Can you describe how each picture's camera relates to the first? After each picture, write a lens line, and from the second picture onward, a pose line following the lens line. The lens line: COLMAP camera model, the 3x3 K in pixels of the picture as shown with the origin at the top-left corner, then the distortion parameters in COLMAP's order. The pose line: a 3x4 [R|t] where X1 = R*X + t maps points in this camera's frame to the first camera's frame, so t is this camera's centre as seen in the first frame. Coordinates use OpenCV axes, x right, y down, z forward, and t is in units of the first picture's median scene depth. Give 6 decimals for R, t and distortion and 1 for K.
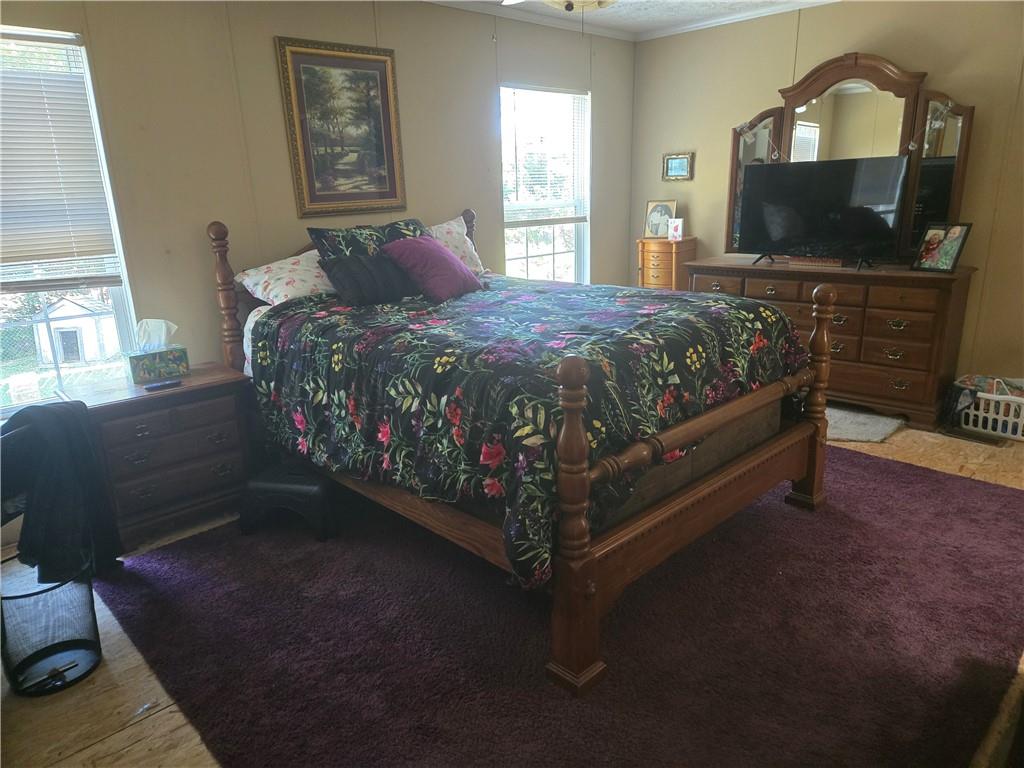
lens RADIAL K [[684.7, 0, 510.5], [0, 684.7, 379.9], [0, 0, 1]] dist [0.083851, -0.069686]
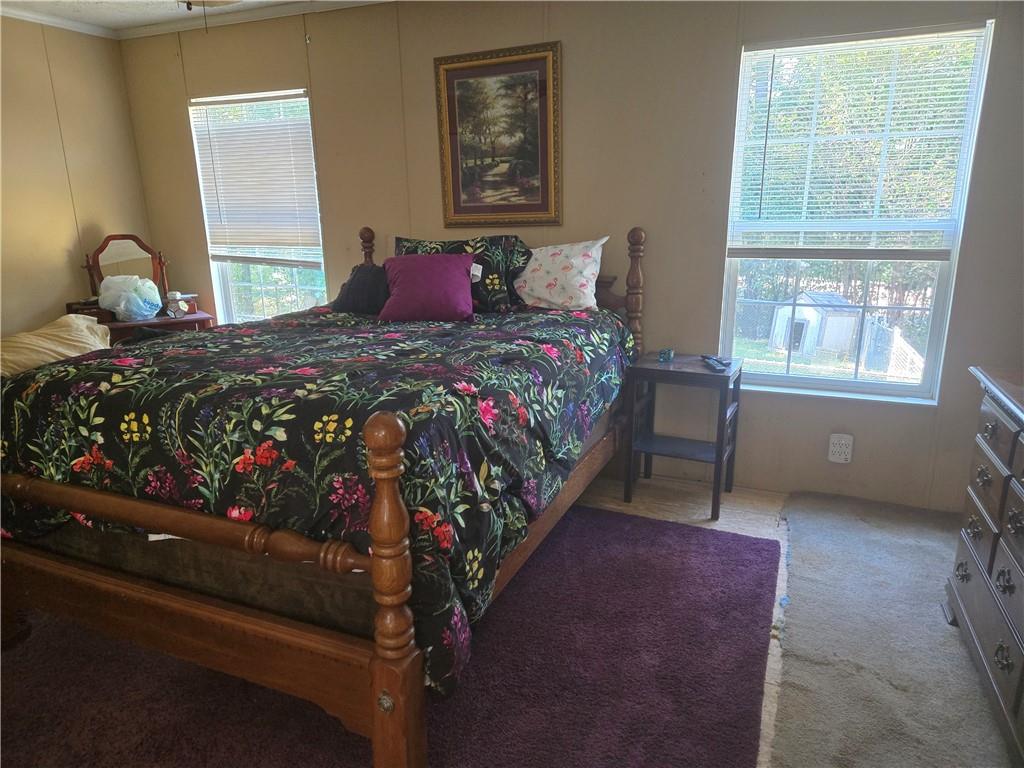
lens RADIAL K [[684.7, 0, 508.8], [0, 684.7, 391.0], [0, 0, 1]] dist [0.083851, -0.069686]
pose [[0.374011, 0.265994, -0.888461, 0.720642], [-0.247926, 0.951799, 0.180588, -0.205809], [0.893671, 0.152731, 0.421930, 0.663108]]
